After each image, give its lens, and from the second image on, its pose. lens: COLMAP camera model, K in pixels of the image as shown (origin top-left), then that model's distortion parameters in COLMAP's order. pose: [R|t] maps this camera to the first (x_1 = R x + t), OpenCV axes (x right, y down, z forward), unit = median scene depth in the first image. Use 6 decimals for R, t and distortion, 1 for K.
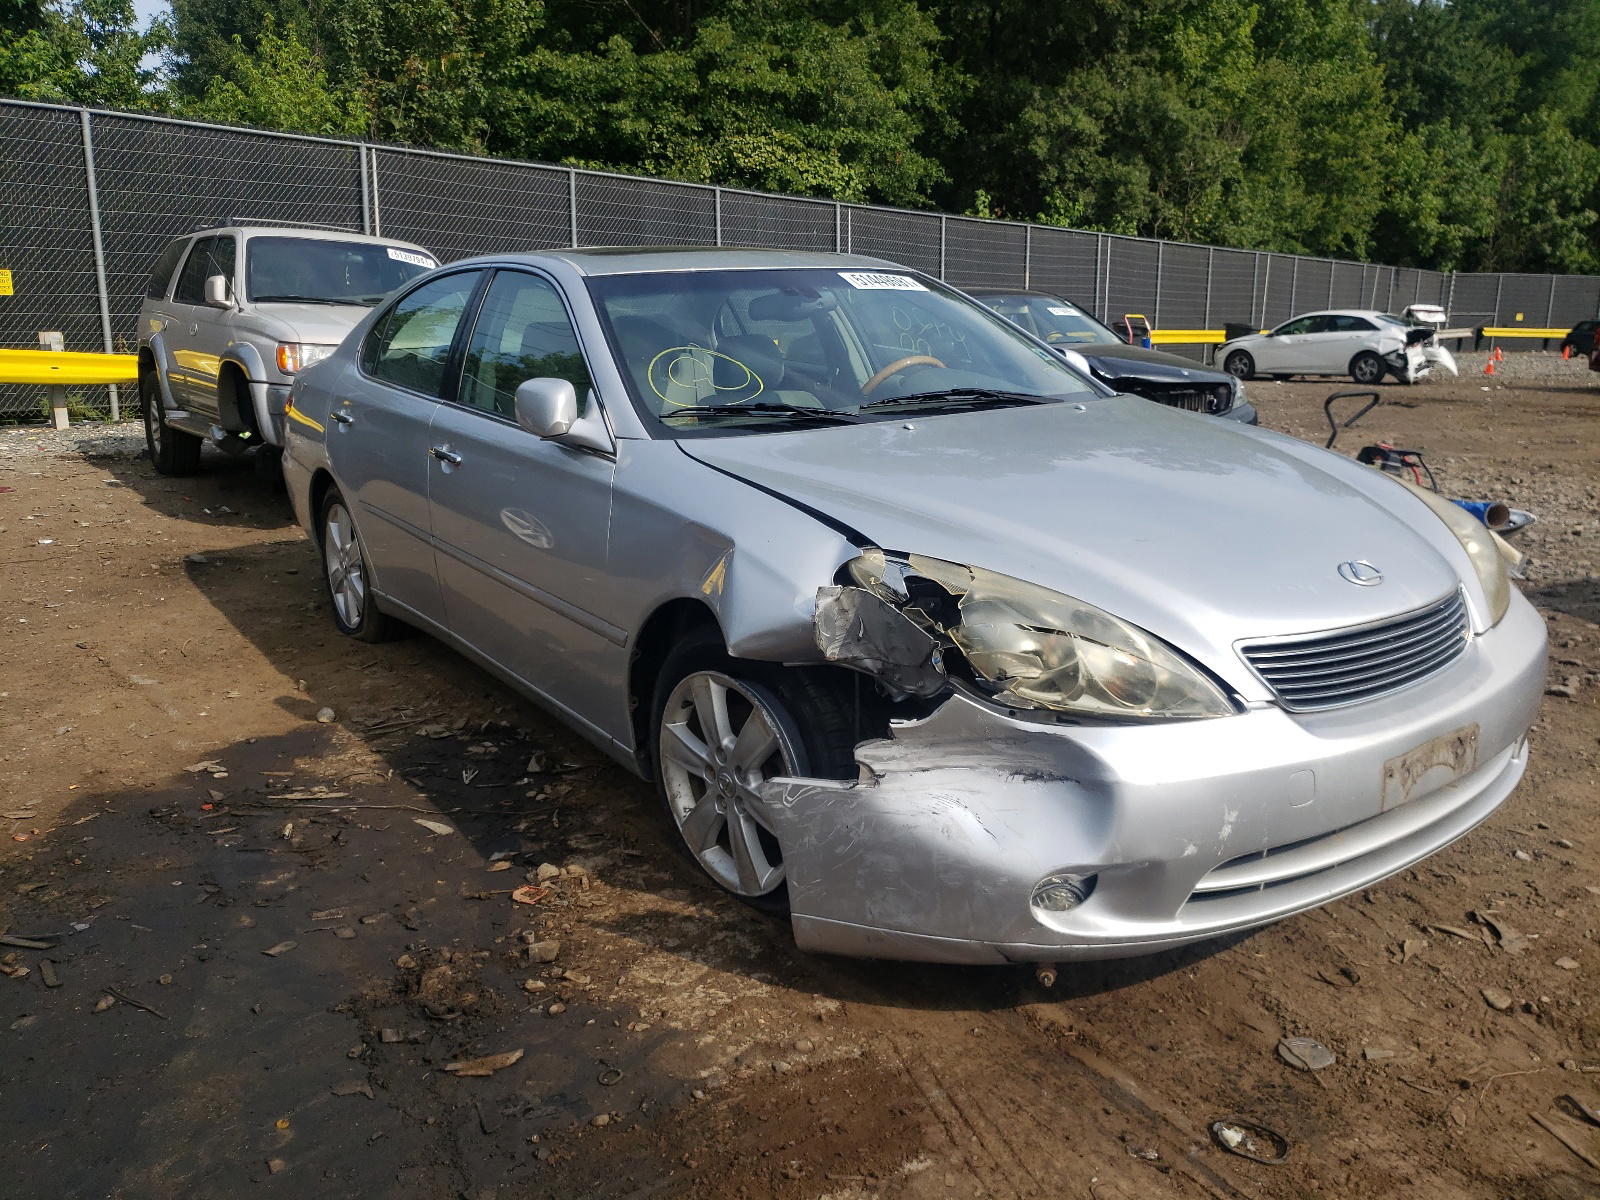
lens RADIAL K [[1245.5, 0, 804.5], [0, 1245.5, 601.3], [0, 0, 1]] dist [0.013104, 0.002342]
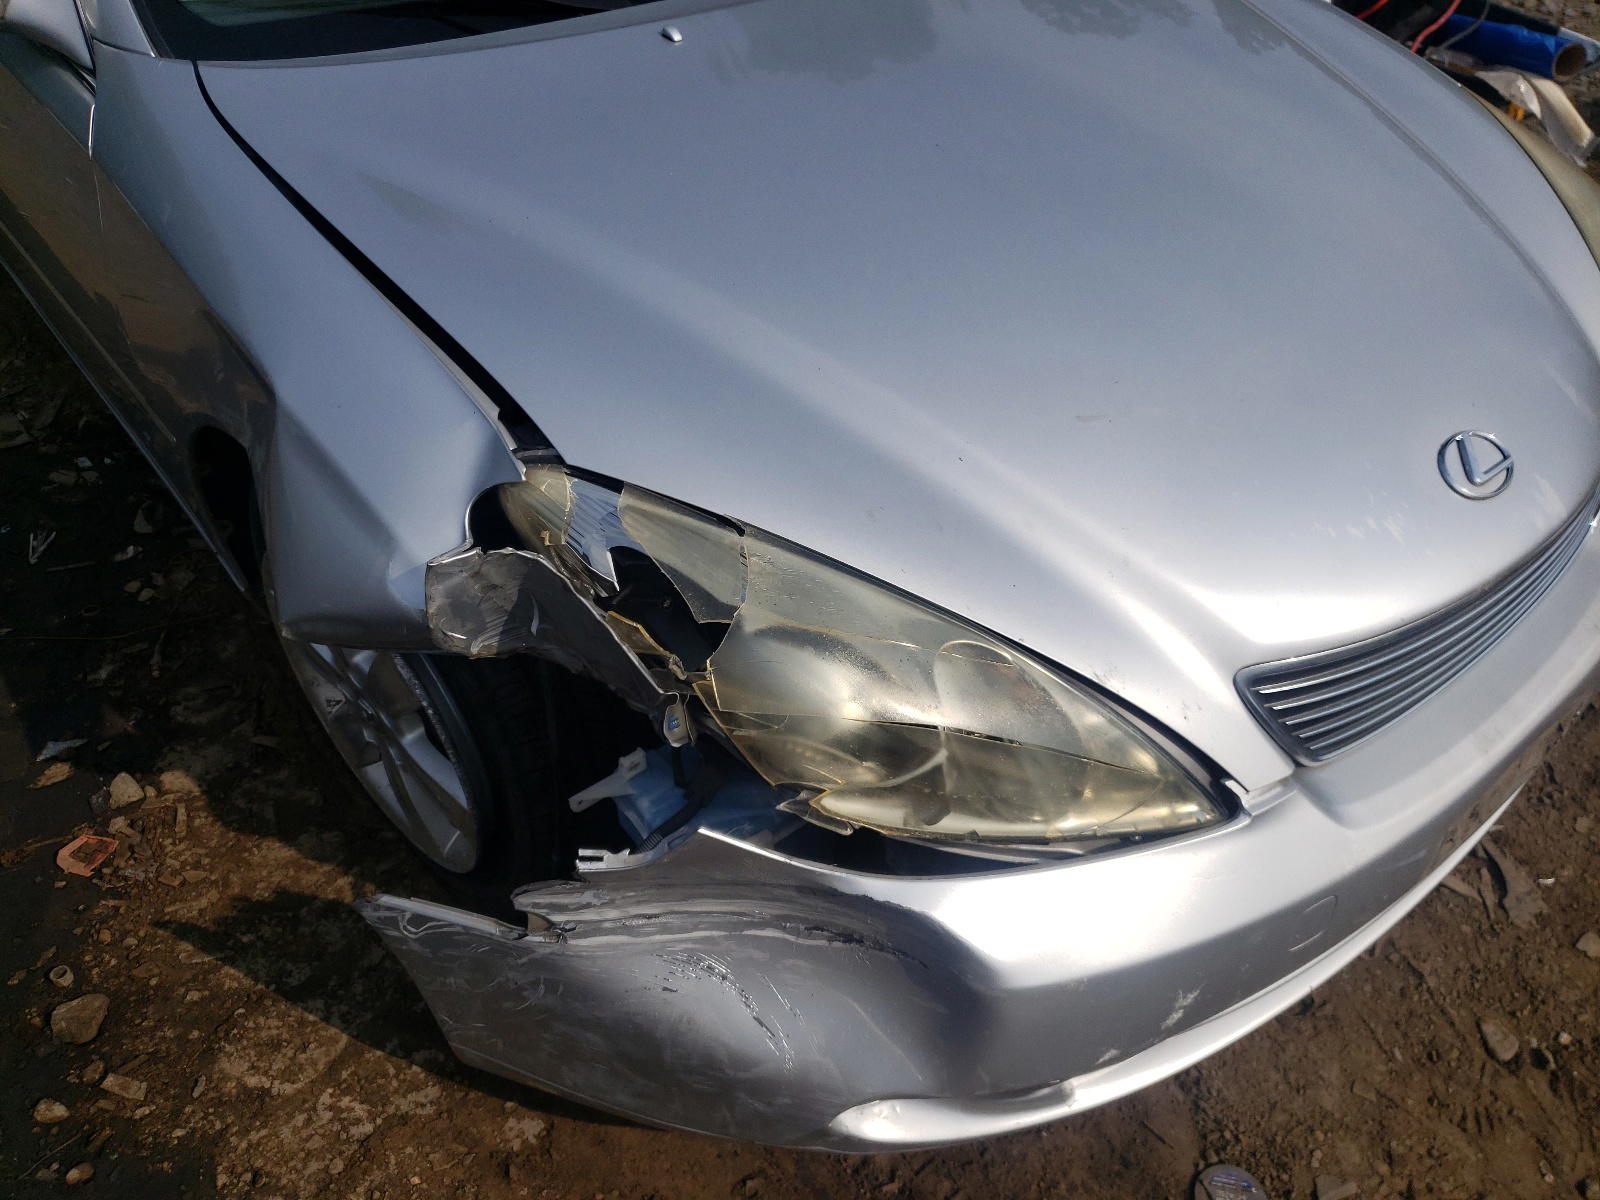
lens RADIAL K [[1245.5, 0, 804.5], [0, 1245.5, 601.3], [0, 0, 1]] dist [0.013104, 0.002342]
pose [[0.995632, -0.023381, 0.090394, 0.107367], [-0.020943, 0.887547, 0.460242, -0.213825], [-0.090990, -0.460124, 0.883180, 0.526030]]
